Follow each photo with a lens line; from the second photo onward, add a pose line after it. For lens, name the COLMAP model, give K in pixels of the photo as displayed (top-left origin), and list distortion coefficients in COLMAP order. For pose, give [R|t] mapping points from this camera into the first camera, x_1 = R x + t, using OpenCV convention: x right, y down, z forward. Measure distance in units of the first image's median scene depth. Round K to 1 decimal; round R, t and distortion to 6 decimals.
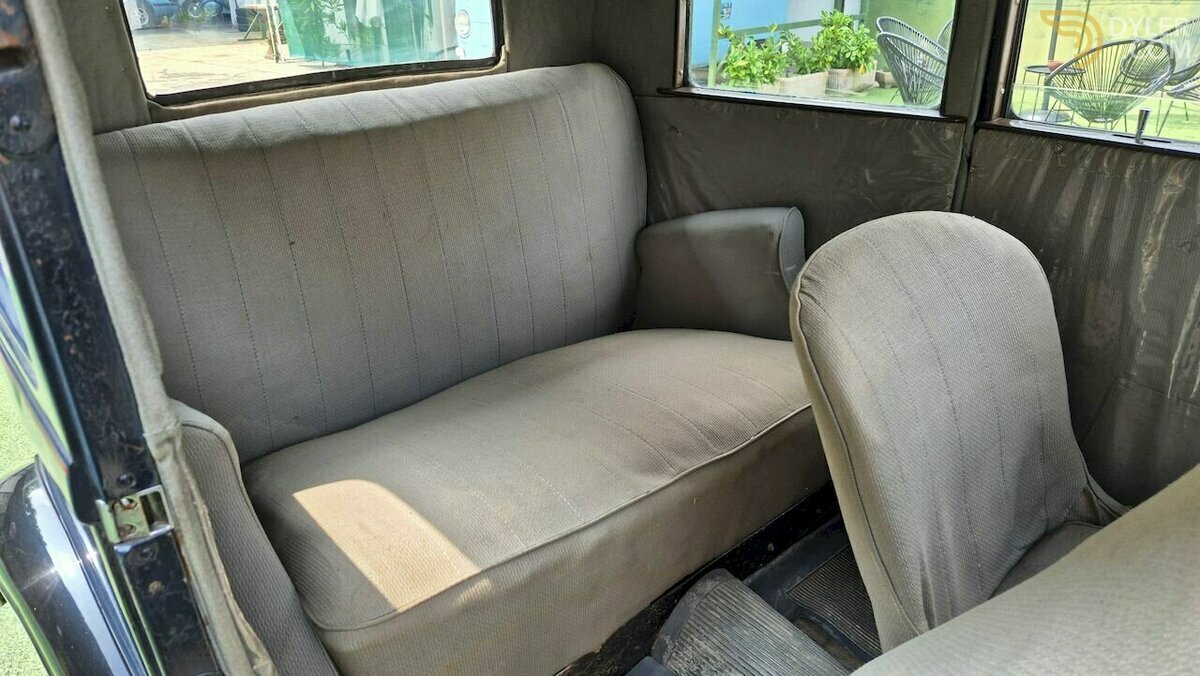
lens RADIAL K [[832.6, 0, 609.3], [0, 832.6, 340.5], [0, 0, 1]] dist [0.056521, -0.067026]
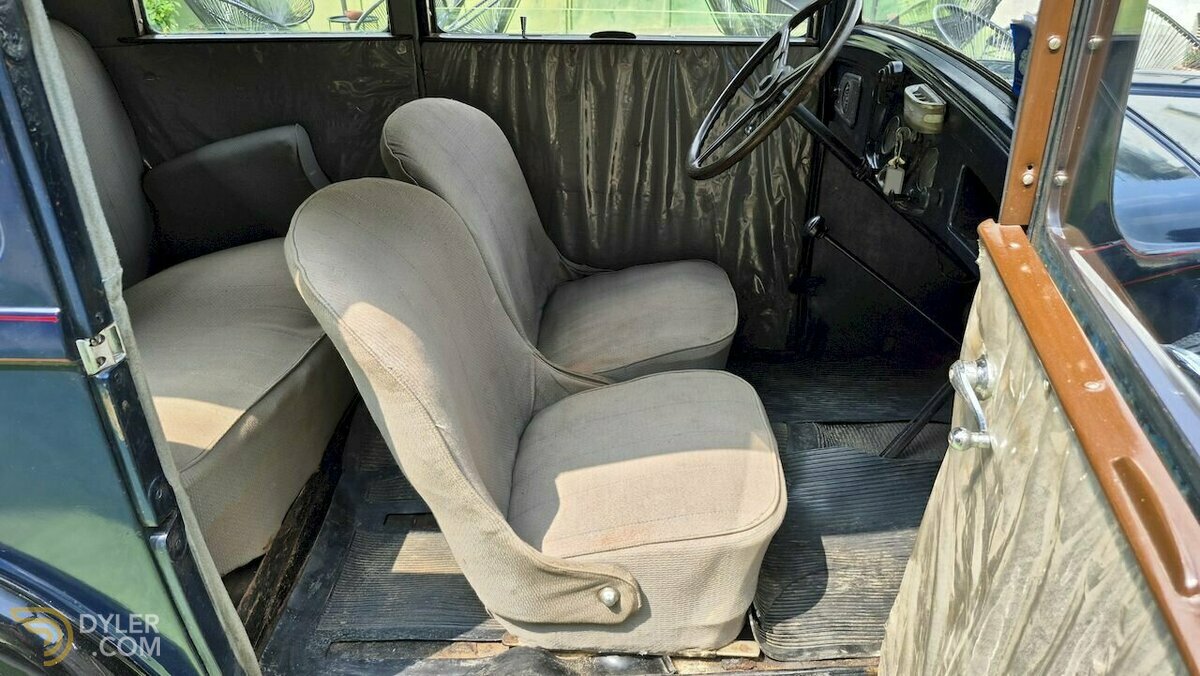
lens RADIAL K [[832.6, 0, 593.6], [0, 832.6, 335.3], [0, 0, 1]] dist [0.056521, -0.067026]
pose [[0.723128, -0.304039, 0.620198, -0.362020], [0.282404, 0.949572, 0.136235, 0.099968], [-0.630344, 0.076631, 0.772525, -0.214671]]
